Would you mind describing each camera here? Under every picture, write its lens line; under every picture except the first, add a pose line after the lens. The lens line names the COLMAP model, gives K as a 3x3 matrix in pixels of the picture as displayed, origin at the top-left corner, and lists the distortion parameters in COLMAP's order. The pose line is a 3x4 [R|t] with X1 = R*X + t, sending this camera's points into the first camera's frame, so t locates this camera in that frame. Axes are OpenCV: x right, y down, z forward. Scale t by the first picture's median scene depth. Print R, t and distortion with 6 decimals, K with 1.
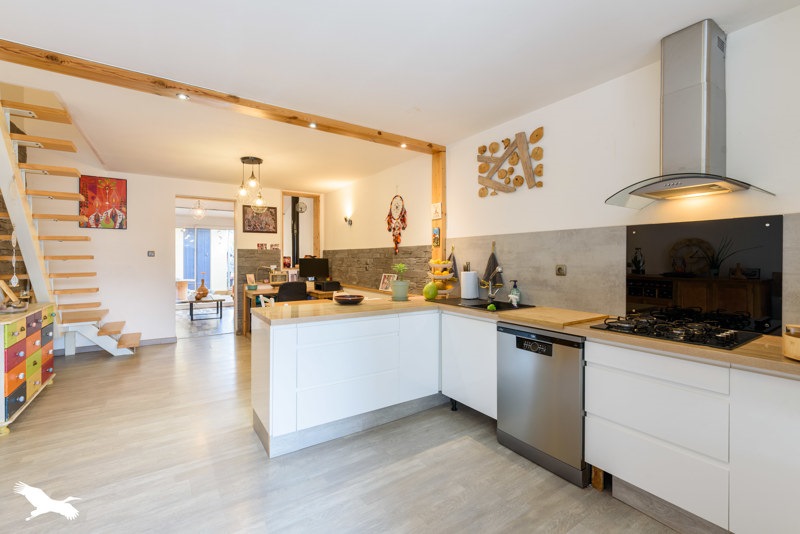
lens RADIAL K [[345.3, 0, 398.0], [0, 345.3, 261.9], [0, 0, 1]] dist [-0.002370, -0.000516]
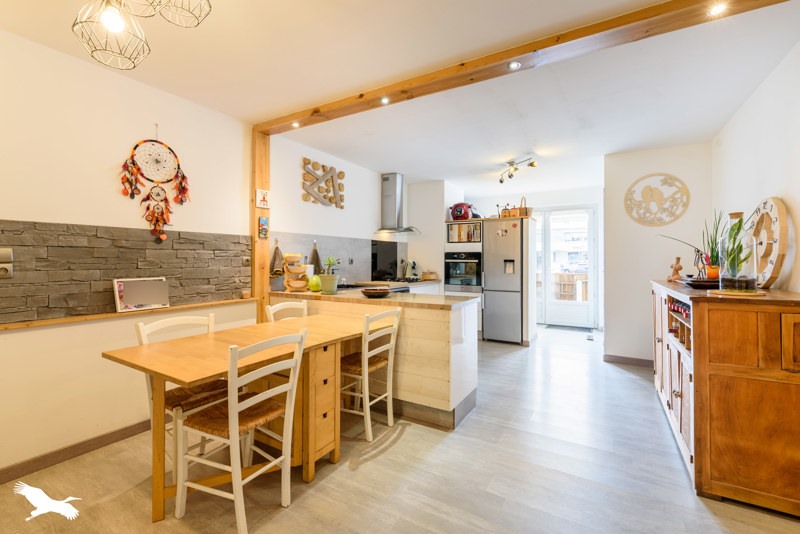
lens RADIAL K [[345.3, 0, 398.0], [0, 345.3, 261.9], [0, 0, 1]] dist [-0.002370, -0.000516]
pose [[-0.413667, -0.005713, 0.910410, -1.032395], [0.006745, 0.999934, 0.009339, 0.011671], [-0.910403, 0.010004, -0.413601, 1.292319]]
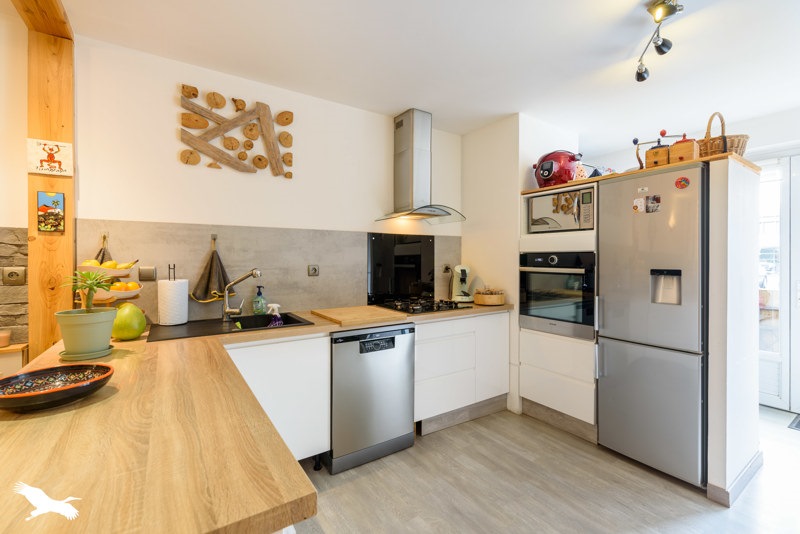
lens RADIAL K [[345.3, 0, 398.0], [0, 345.3, 261.9], [0, 0, 1]] dist [-0.002370, -0.000516]
pose [[0.016772, -0.007404, 0.999832, -0.430802], [0.010257, 0.999921, 0.007232, -0.004223], [-0.999807, 0.010134, 0.016846, 0.640793]]
